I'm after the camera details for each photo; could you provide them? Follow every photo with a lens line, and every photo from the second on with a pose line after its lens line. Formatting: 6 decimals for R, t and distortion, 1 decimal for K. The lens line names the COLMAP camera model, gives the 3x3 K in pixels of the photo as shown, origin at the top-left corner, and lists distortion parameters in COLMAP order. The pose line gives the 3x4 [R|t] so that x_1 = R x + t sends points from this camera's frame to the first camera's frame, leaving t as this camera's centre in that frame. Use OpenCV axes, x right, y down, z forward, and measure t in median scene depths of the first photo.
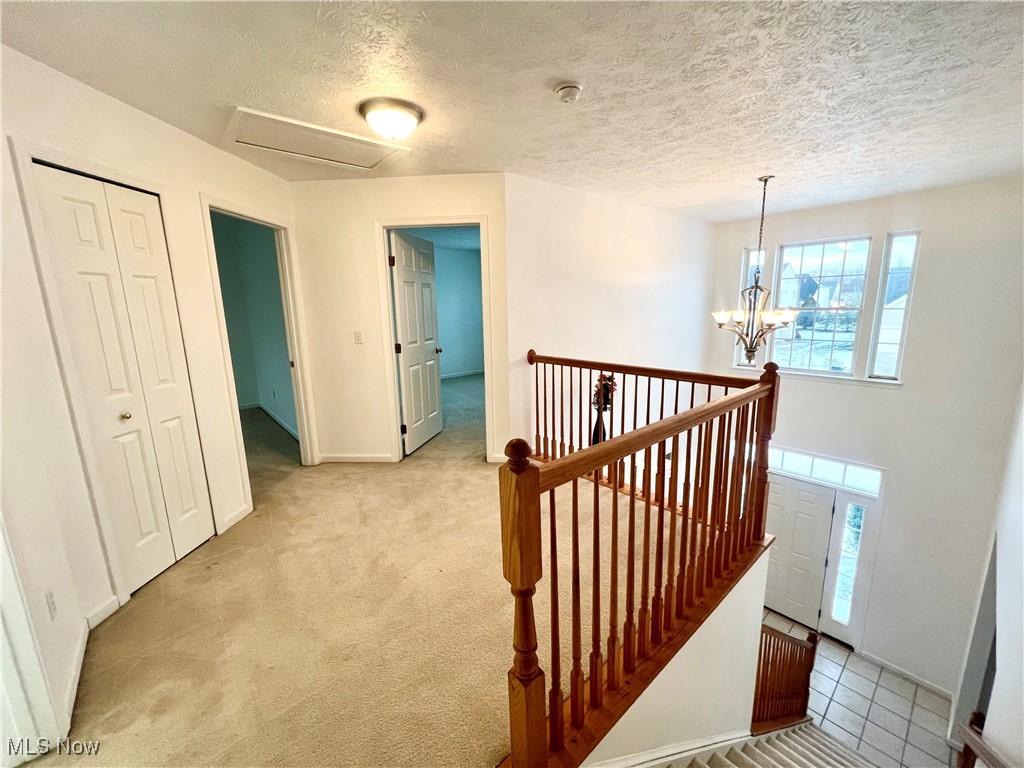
lens RADIAL K [[408.7, 0, 512.1], [0, 408.7, 383.1], [0, 0, 1]] dist [-0.001817, -0.000429]
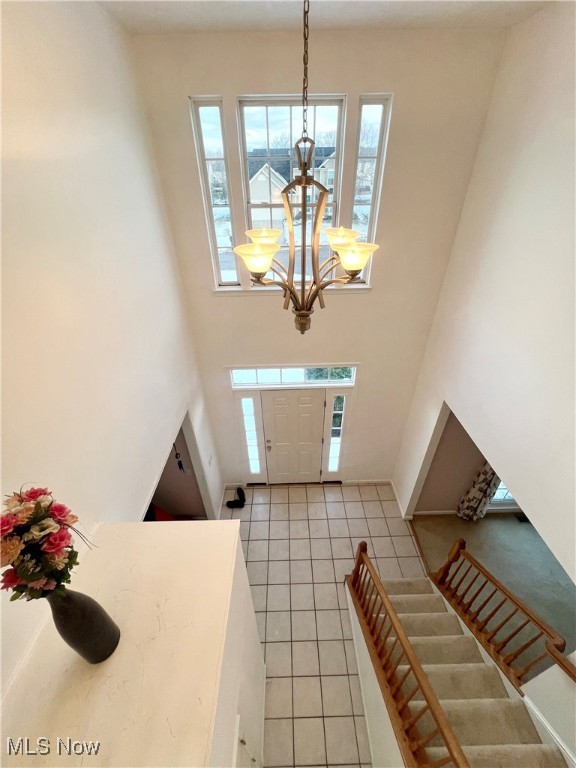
lens RADIAL K [[306.5, 0, 290.2], [0, 306.5, 384.7], [0, 0, 1]] dist [-0.001817, -0.000429]
pose [[0.637197, -0.425239, 0.642769, 0.367116], [0.144485, 0.885130, 0.442345, -0.254999], [-0.757036, -0.188991, 0.625443, 1.029971]]
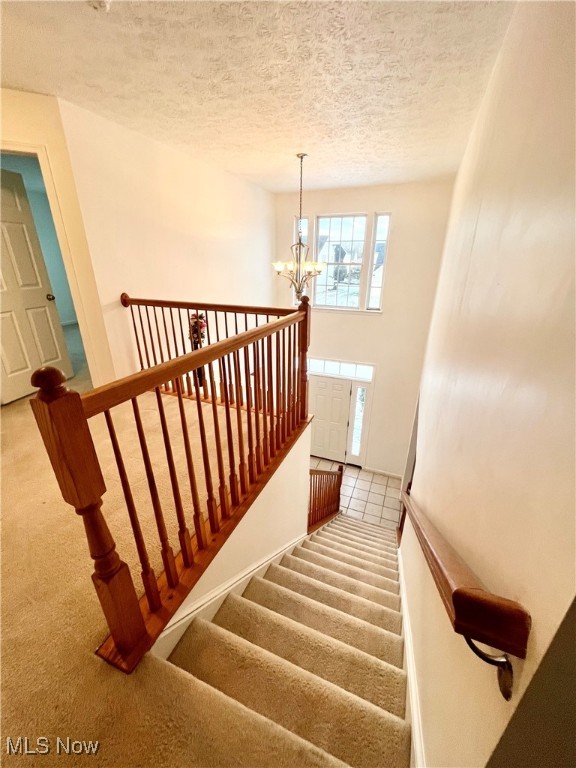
lens RADIAL K [[306.5, 0, 289.6], [0, 306.5, 382.9], [0, 0, 1]] dist [-0.001817, -0.000429]
pose [[0.893012, -0.139389, 0.427903, 0.079898], [0.058171, 0.978600, 0.197380, 0.024946], [-0.446258, -0.151371, 0.882009, 0.043395]]
